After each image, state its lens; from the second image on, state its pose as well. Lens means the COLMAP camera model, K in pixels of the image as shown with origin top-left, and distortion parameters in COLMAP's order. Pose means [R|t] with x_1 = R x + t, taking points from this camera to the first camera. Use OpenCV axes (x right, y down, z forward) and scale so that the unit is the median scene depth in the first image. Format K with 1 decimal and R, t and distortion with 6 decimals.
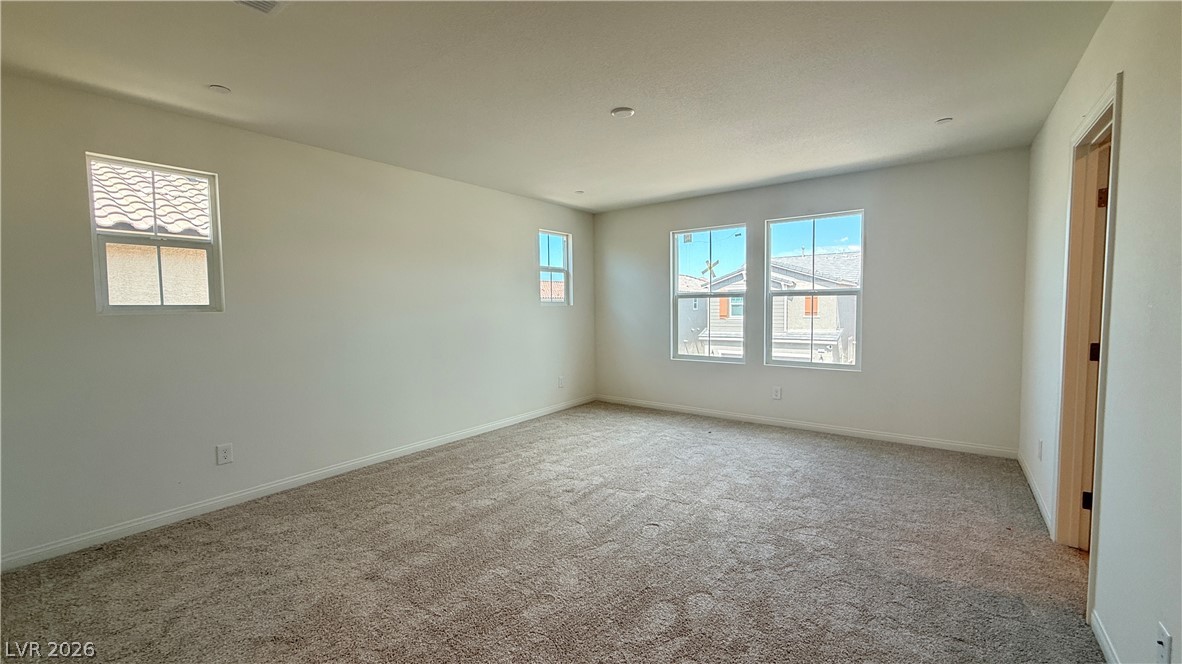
lens RADIAL K [[473.1, 0, 588.9], [0, 473.1, 323.9], [0, 0, 1]] dist [-0.000750, 0.000392]
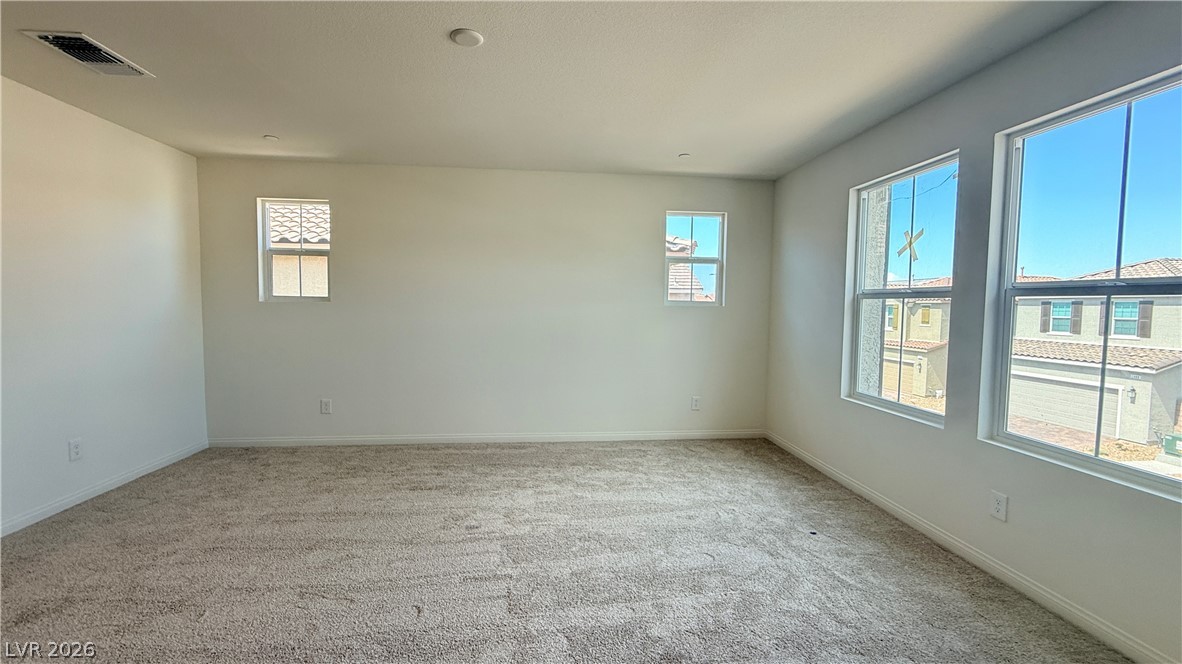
lens RADIAL K [[473.1, 0, 594.2], [0, 473.1, 328.8], [0, 0, 1]] dist [-0.000750, 0.000392]
pose [[0.681759, 0.059889, -0.729121, 0.495859], [-0.053746, 0.998051, 0.031724, -0.021521], [0.729600, 0.017559, 0.683649, 0.428265]]
